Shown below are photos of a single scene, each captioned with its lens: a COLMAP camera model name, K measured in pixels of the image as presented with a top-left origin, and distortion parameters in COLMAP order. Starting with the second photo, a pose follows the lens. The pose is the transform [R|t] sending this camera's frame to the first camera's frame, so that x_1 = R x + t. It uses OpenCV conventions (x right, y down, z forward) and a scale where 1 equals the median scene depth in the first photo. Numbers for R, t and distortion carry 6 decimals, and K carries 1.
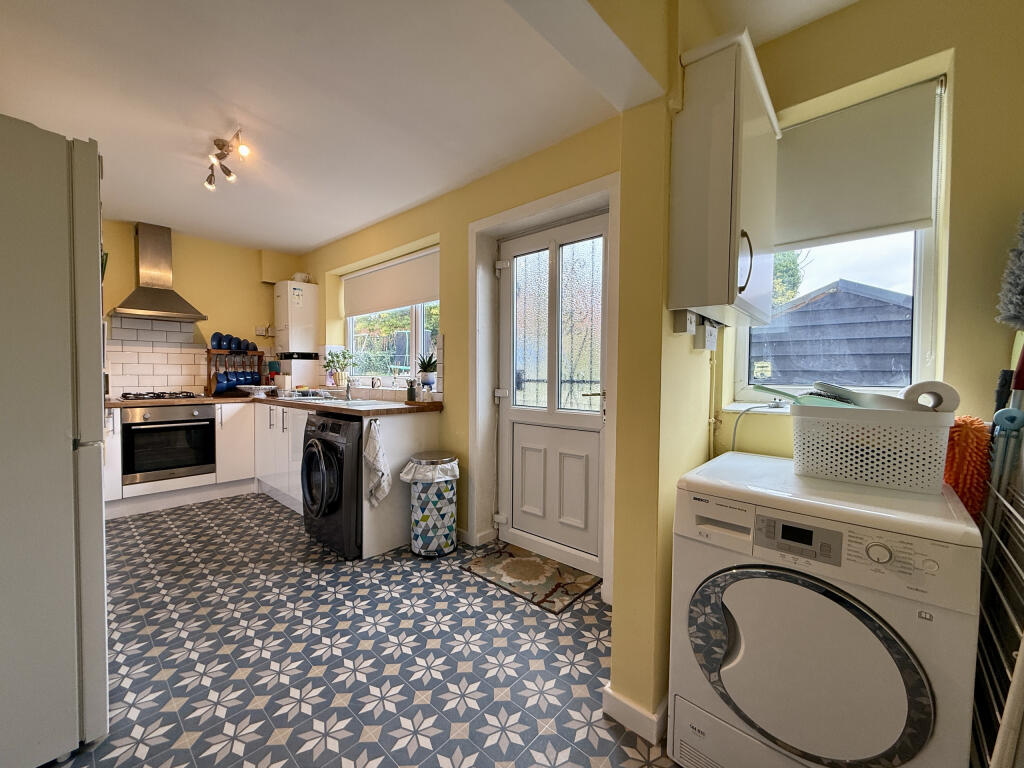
lens RADIAL K [[414.8, 0, 506.5], [0, 414.8, 386.4], [0, 0, 1]] dist [-0.002834, 0.000104]
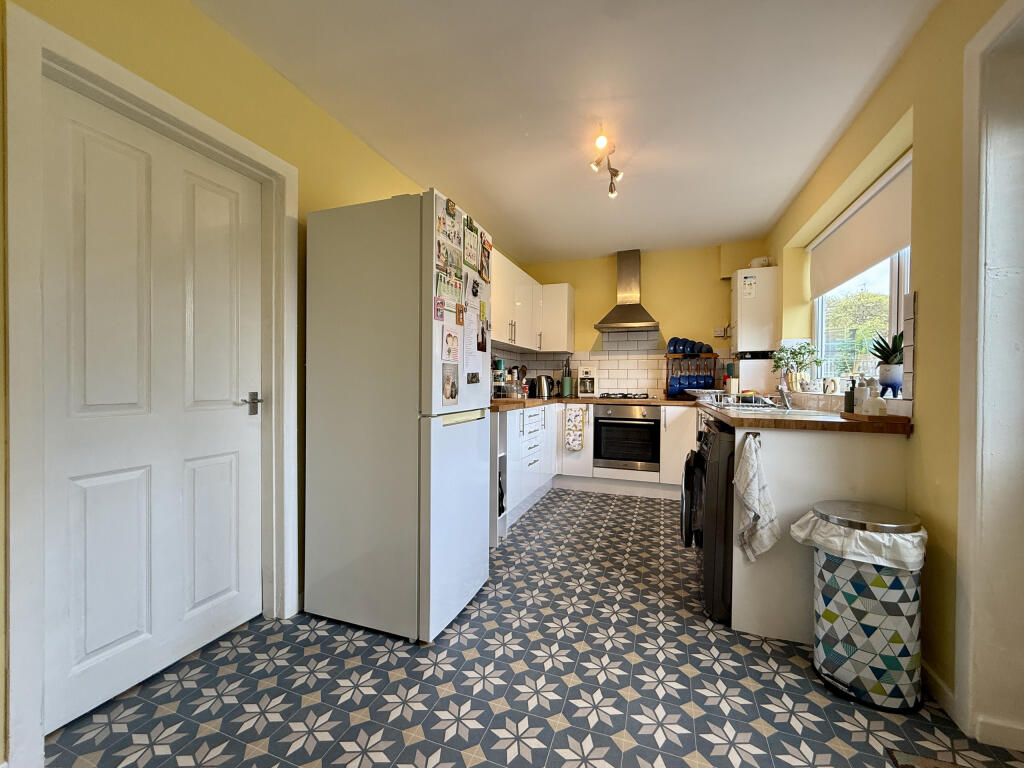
lens RADIAL K [[414.8, 0, 506.5], [0, 414.8, 386.4], [0, 0, 1]] dist [-0.002834, 0.000104]
pose [[0.371328, 0.004969, -0.928489, 0.158276], [-0.033983, 0.999388, -0.008242, 0.021572], [0.927880, 0.034614, 0.371270, 0.351795]]
